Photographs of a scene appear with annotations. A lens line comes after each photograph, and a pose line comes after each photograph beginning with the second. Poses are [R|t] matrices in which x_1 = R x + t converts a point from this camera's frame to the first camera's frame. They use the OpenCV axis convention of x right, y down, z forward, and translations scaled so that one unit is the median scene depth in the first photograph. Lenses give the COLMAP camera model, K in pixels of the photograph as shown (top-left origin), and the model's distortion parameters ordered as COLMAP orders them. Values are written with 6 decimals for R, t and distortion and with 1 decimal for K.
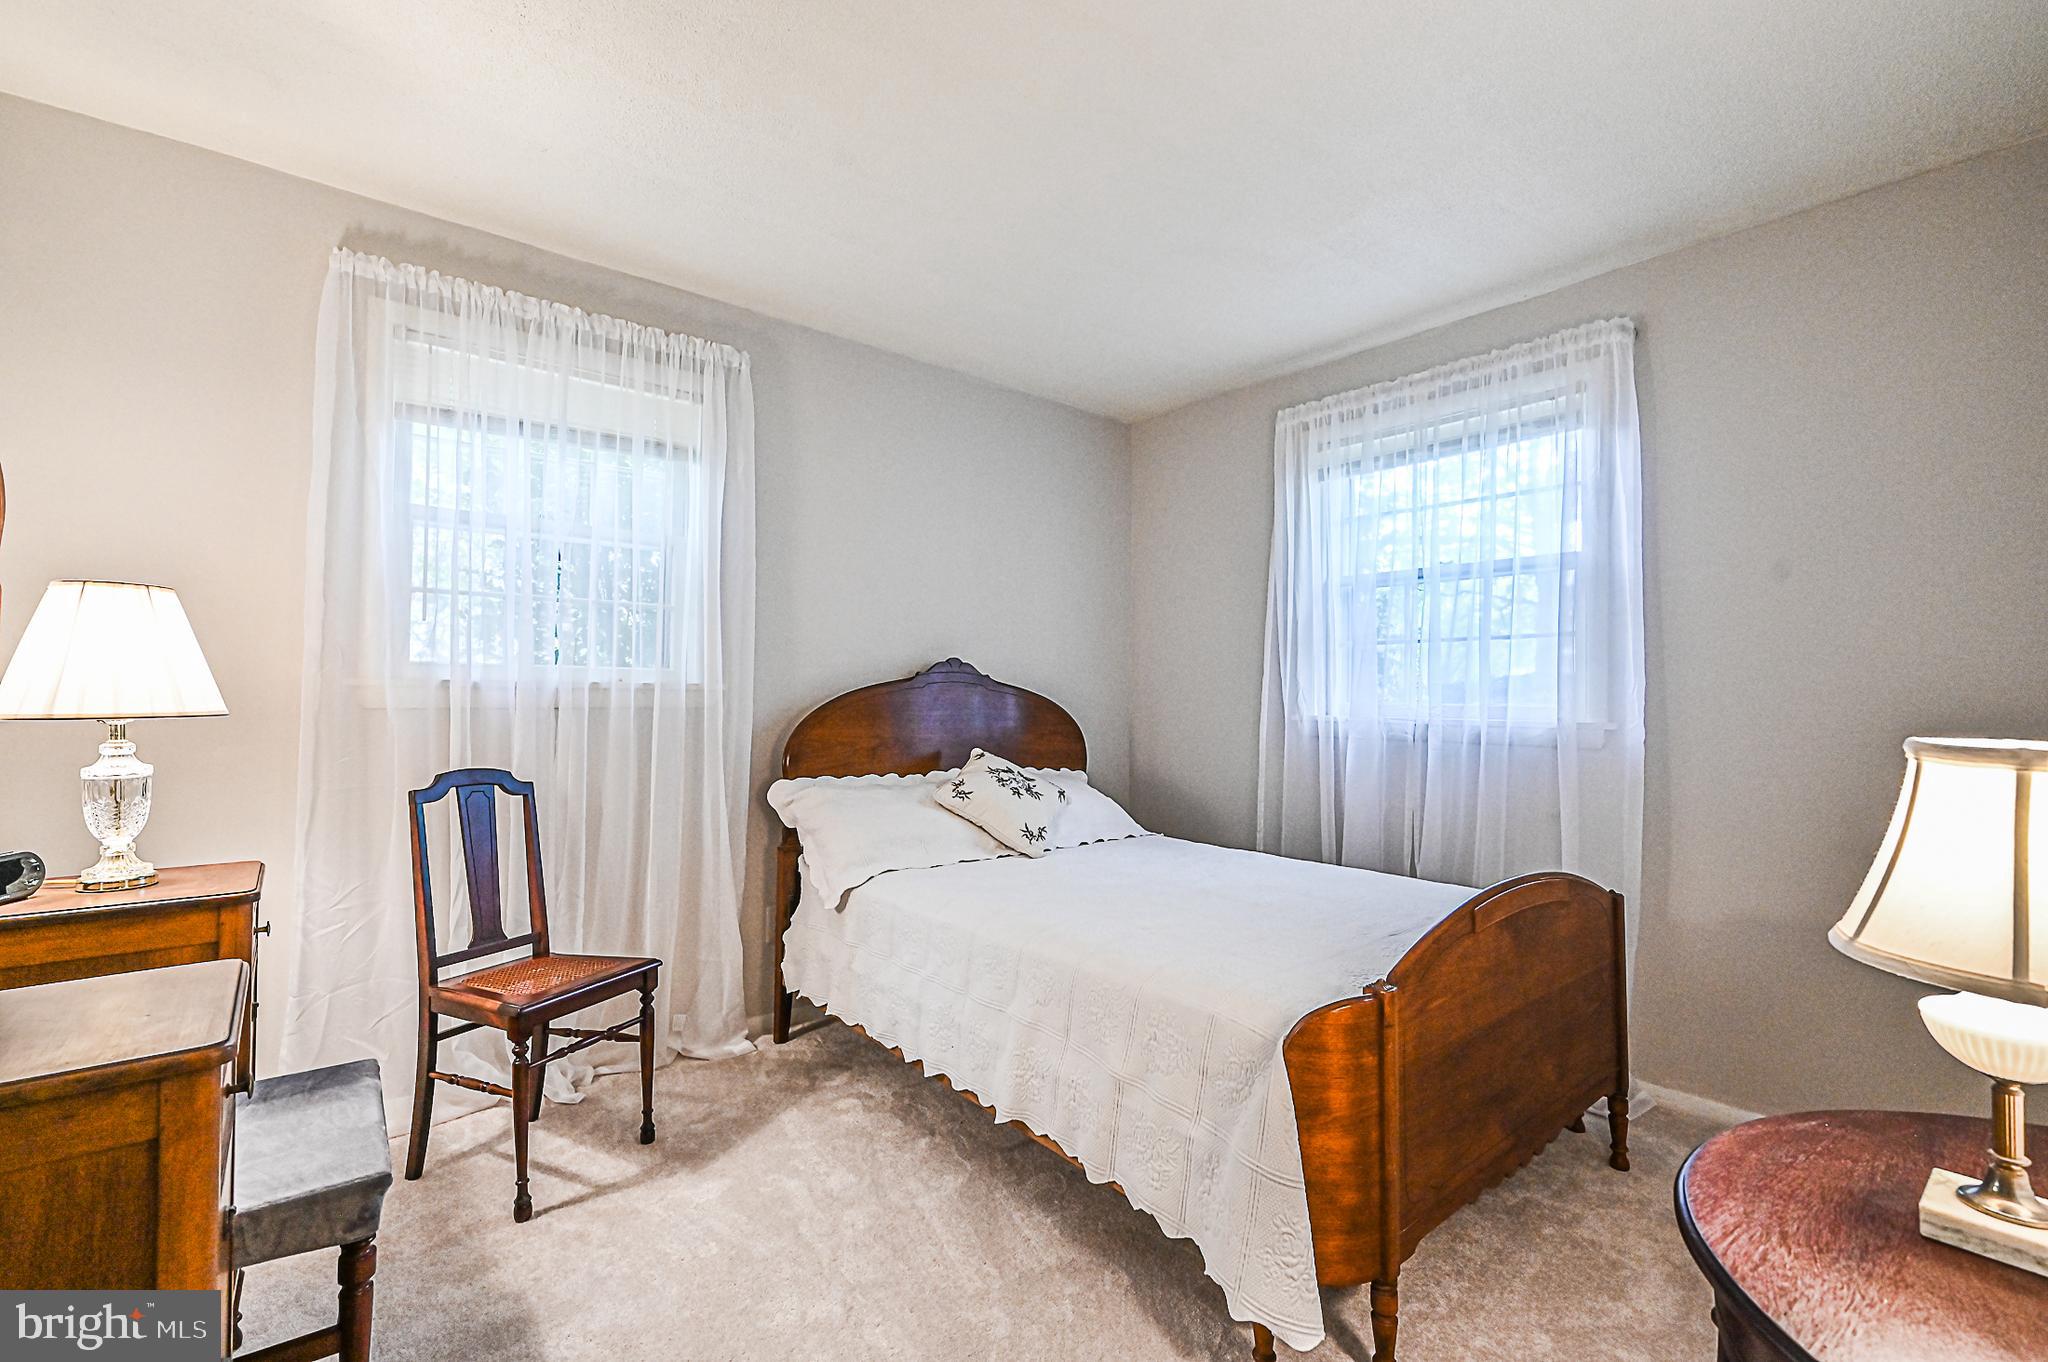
lens RADIAL K [[914.6, 0, 1016.4], [0, 914.6, 683.7], [0, 0, 1]] dist [0.000868, 0.000492]
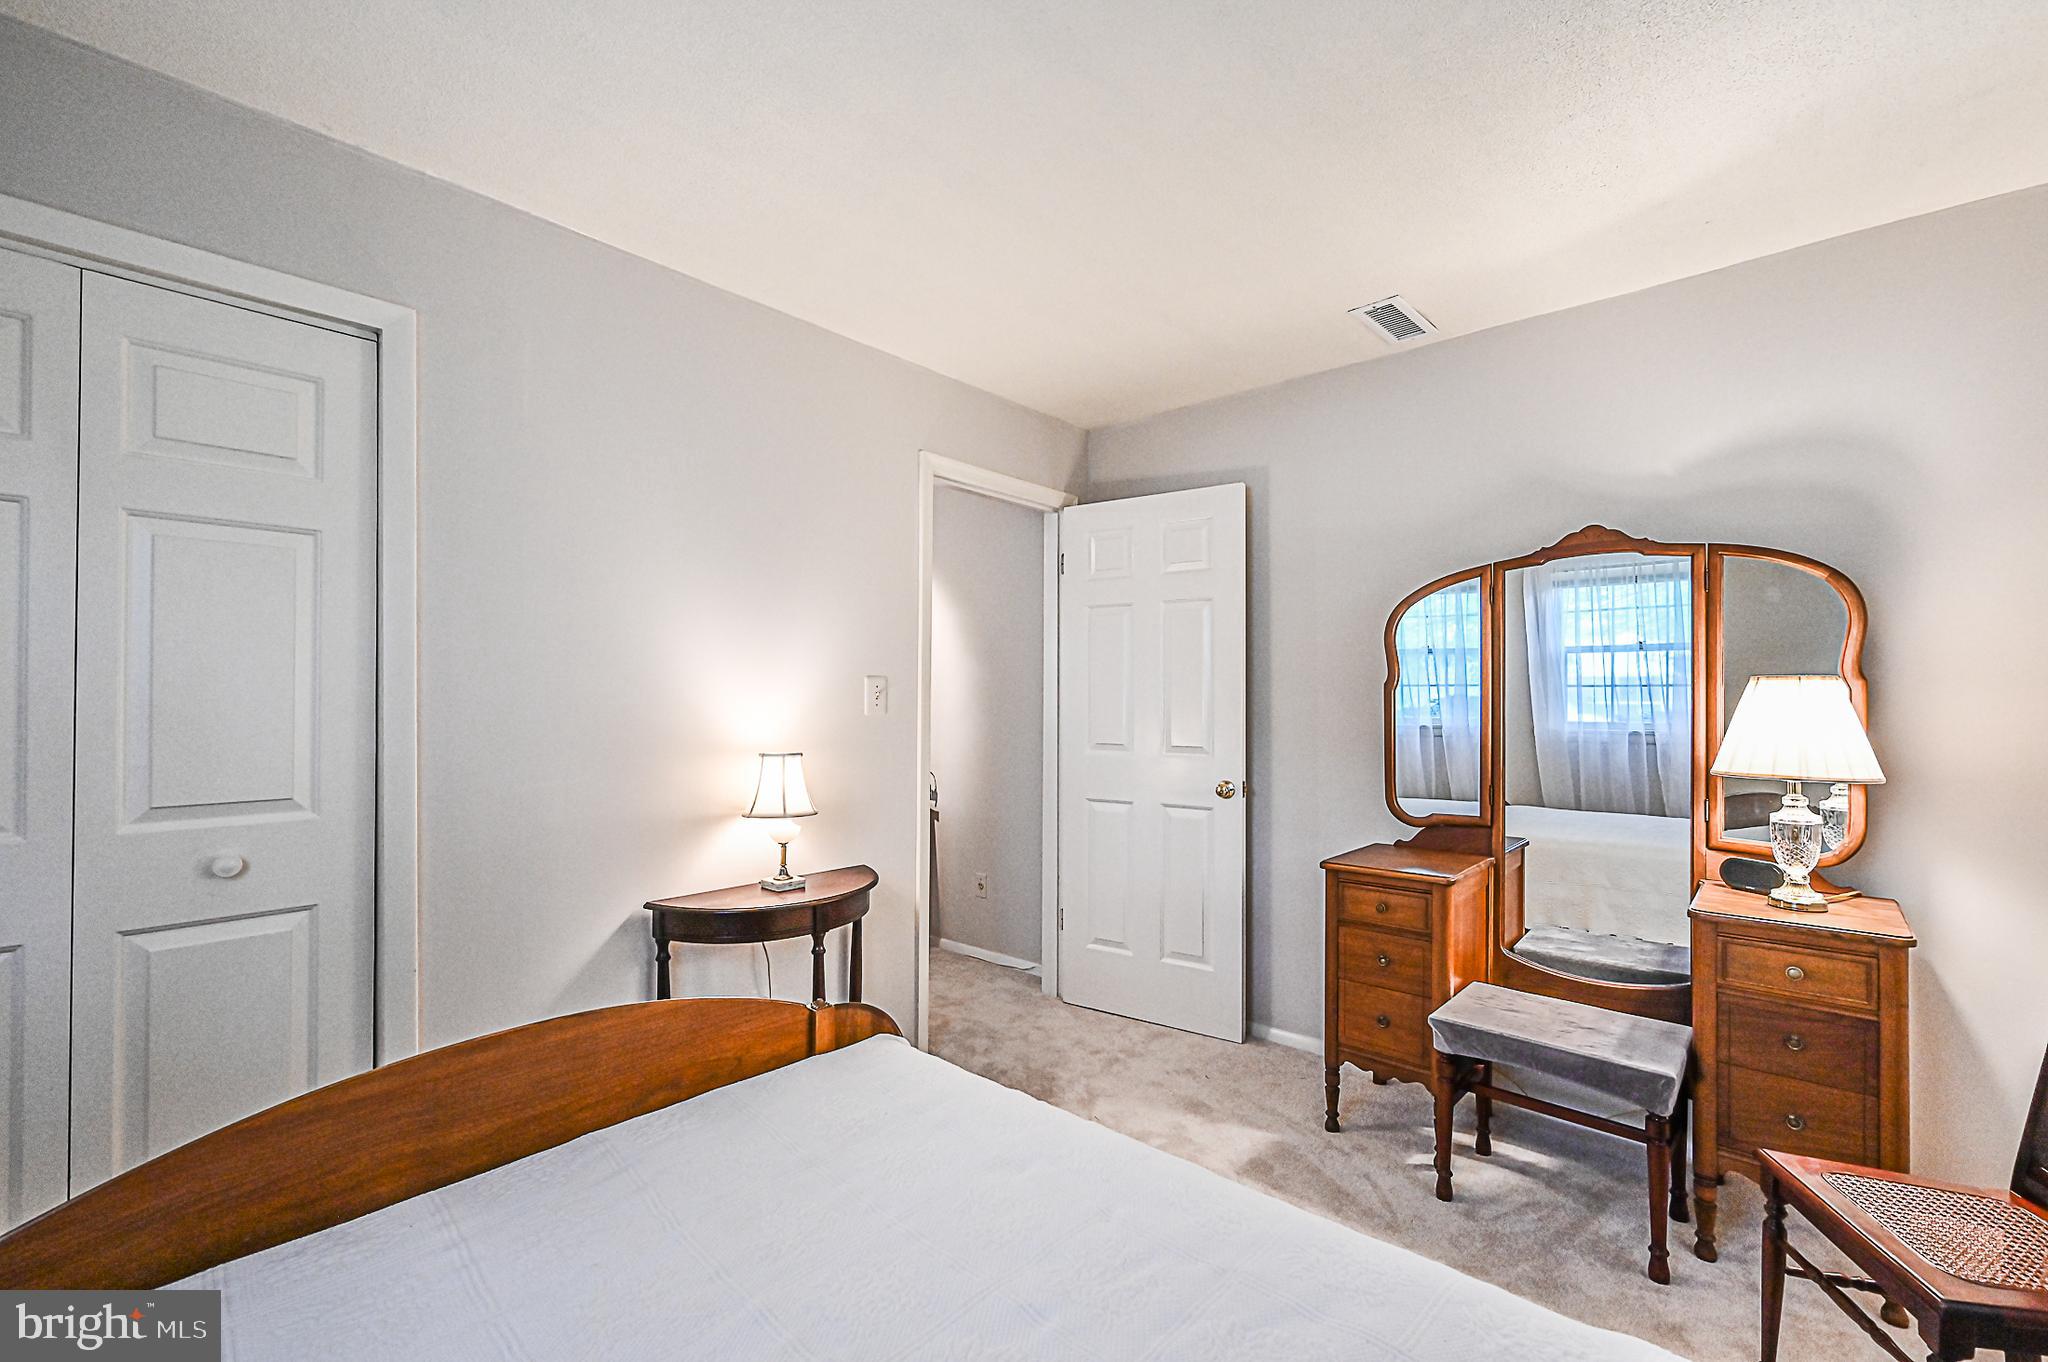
lens RADIAL K [[867.2, 0, 1024.0], [0, 867.2, 681.0], [0, 0, 1]] dist [0.001635, 0.000243]
pose [[-0.986430, -0.006098, -0.164071, 0.221124], [-0.001214, 0.999554, -0.029853, -0.044637], [0.164180, -0.029249, -0.985997, 1.484593]]
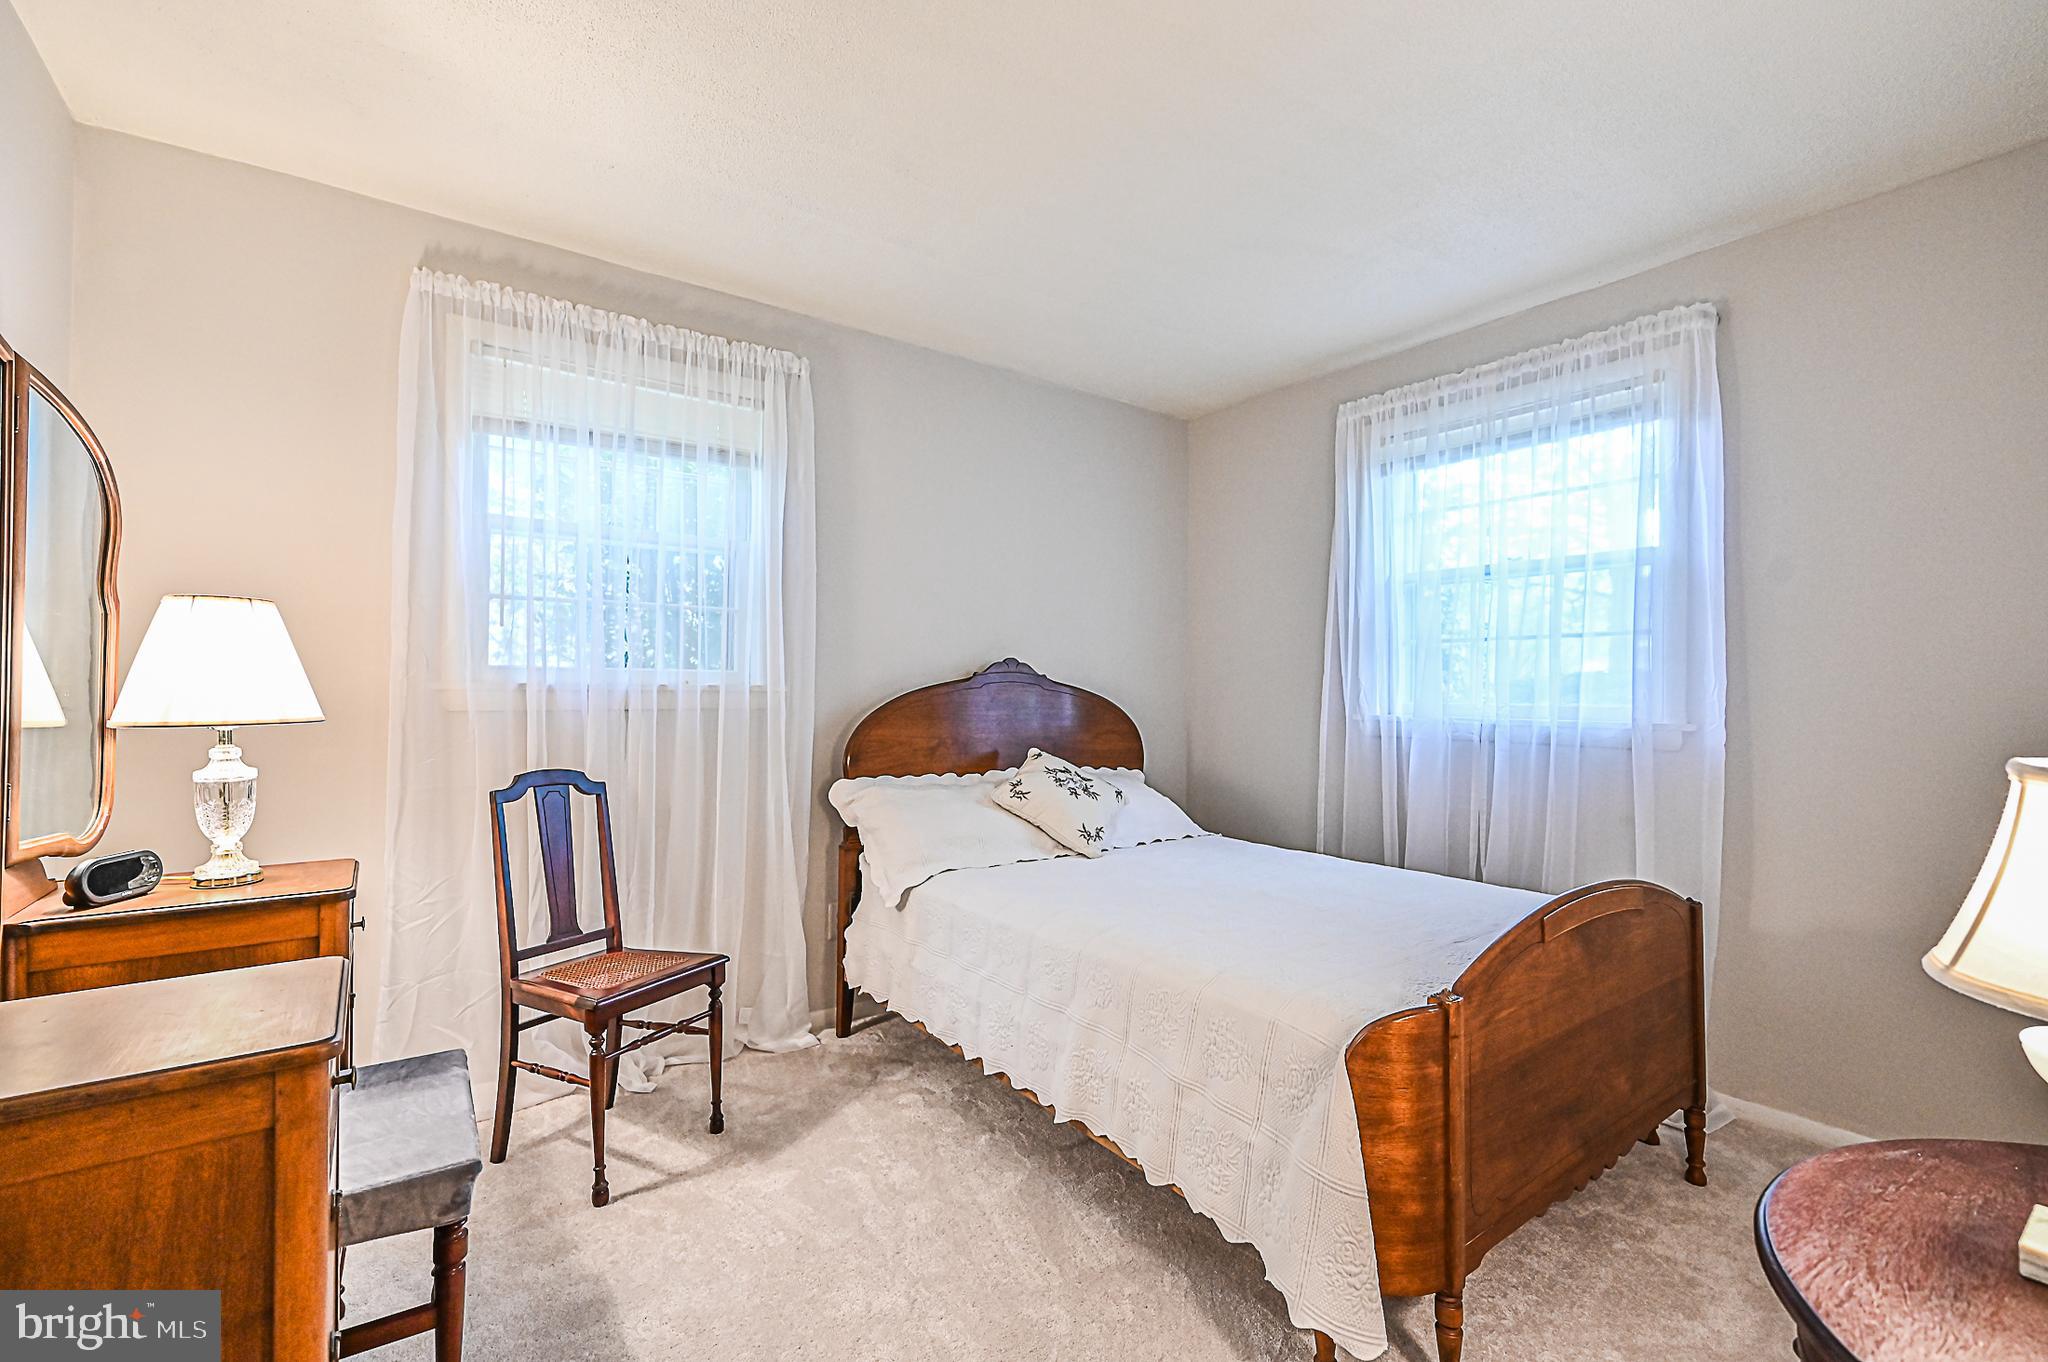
lens RADIAL K [[914.4, 0, 1021.8], [0, 914.4, 688.5], [0, 0, 1]] dist [0.000853, 0.000495]
pose [[0.998533, -0.002417, -0.054091, -0.003236], [0.003062, 0.999925, 0.011842, -0.009874], [0.054058, -0.011990, 0.998466, -0.004469]]
